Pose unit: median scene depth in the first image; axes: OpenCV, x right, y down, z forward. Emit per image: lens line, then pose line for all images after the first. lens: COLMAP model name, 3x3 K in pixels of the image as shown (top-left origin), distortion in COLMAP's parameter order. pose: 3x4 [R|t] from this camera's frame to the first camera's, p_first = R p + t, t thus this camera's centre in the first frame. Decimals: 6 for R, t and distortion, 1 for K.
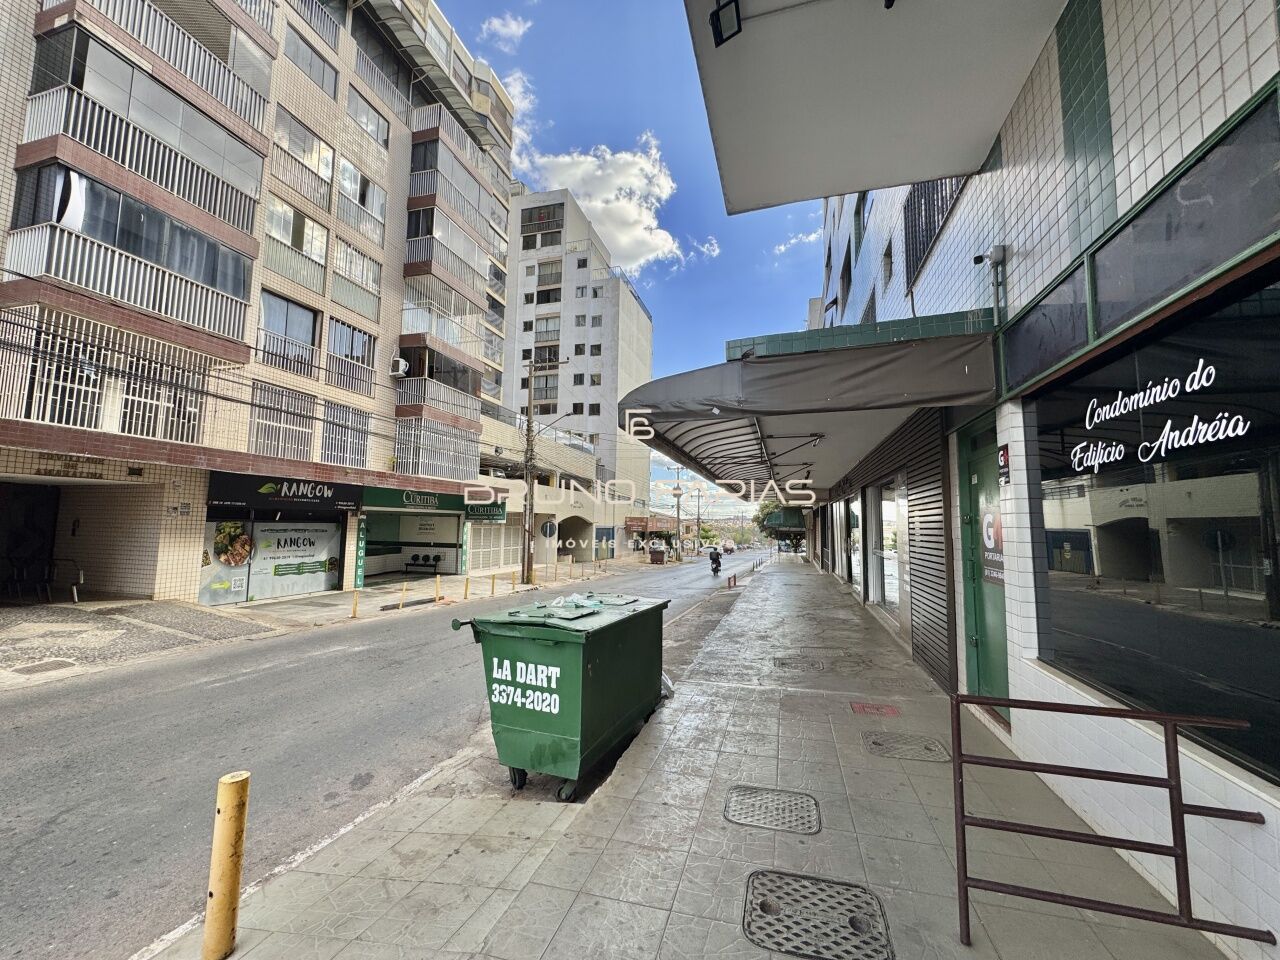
lens RADIAL K [[510.4, 0, 641.3], [0, 510.4, 478.3], [0, 0, 1]] dist [-0.002747, 0.000144]
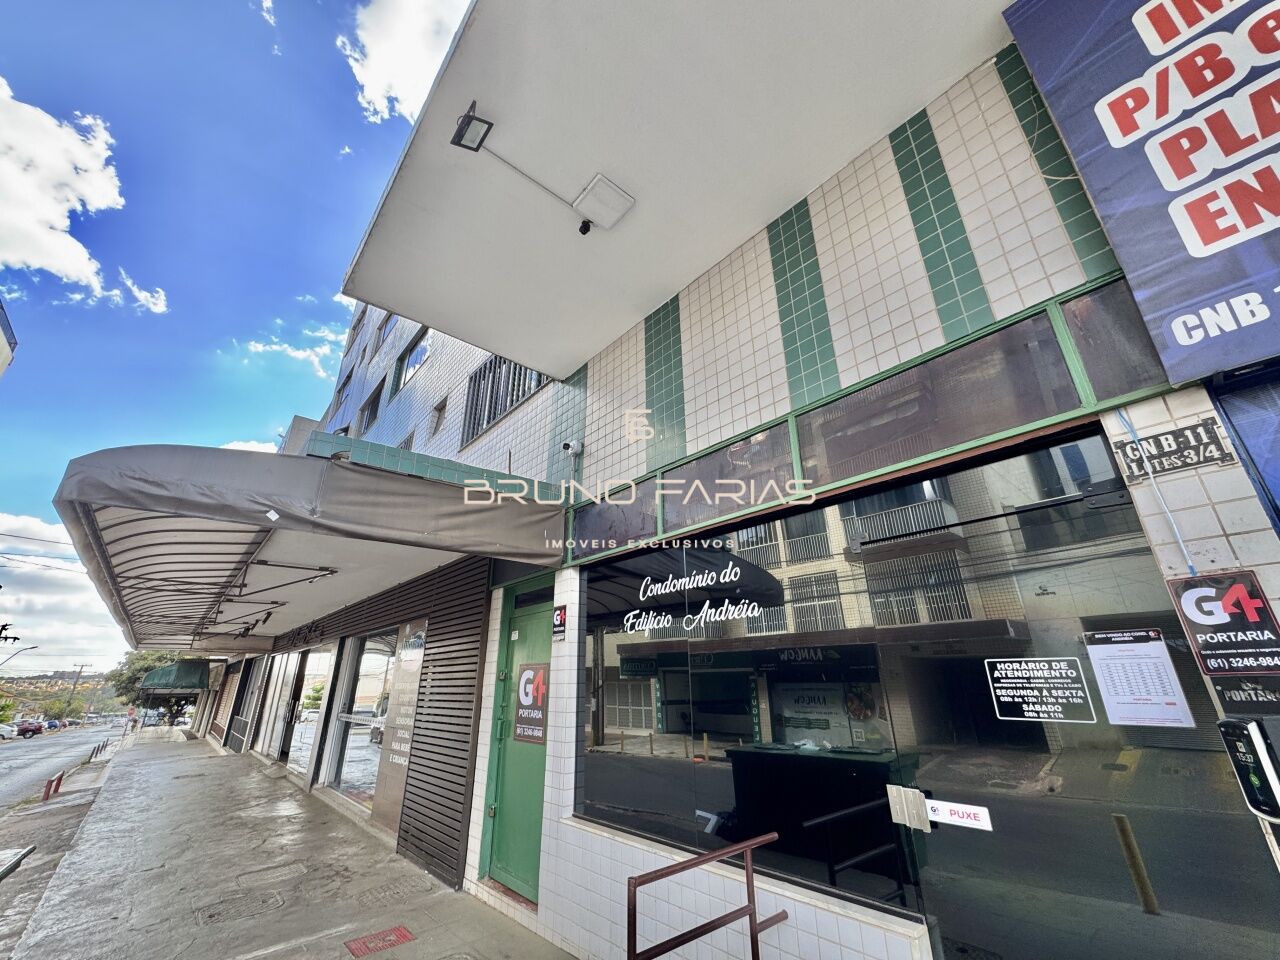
lens RADIAL K [[510.4, 0, 641.3], [0, 510.4, 478.3], [0, 0, 1]] dist [-0.002747, 0.000144]
pose [[0.537332, 0.295256, 0.789999, -0.173253], [-0.058639, 0.947528, -0.314247, 0.012628], [-0.841330, 0.122530, 0.526451, 0.218079]]
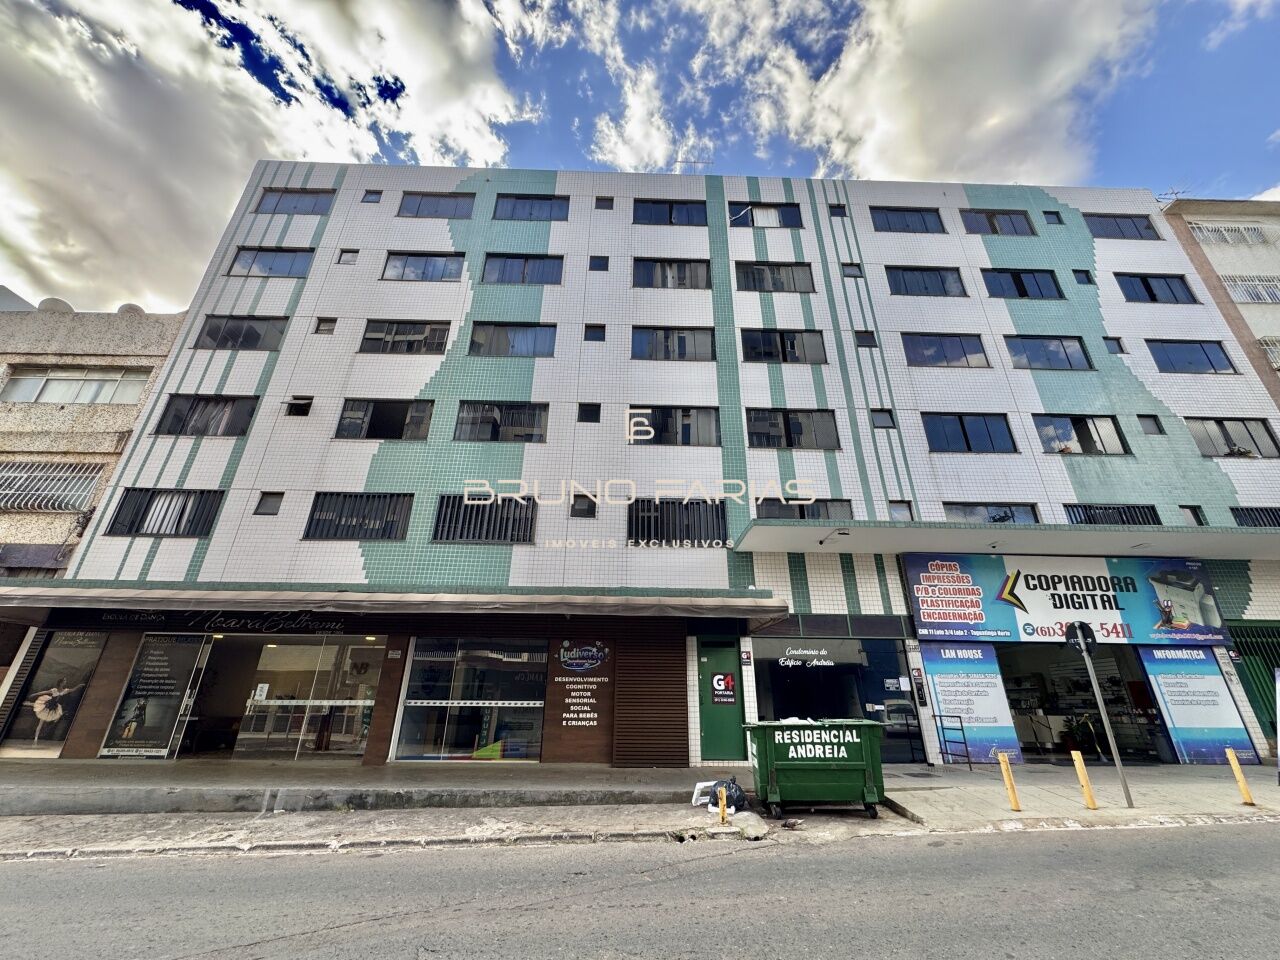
lens RADIAL K [[510.4, 0, 641.3], [0, 510.4, 478.3], [0, 0, 1]] dist [-0.002747, 0.000144]
pose [[-0.299337, 0.383203, 0.873815, -2.080120], [-0.101328, 0.897862, -0.428459, 0.364608], [-0.948752, -0.216795, -0.229934, 2.478535]]
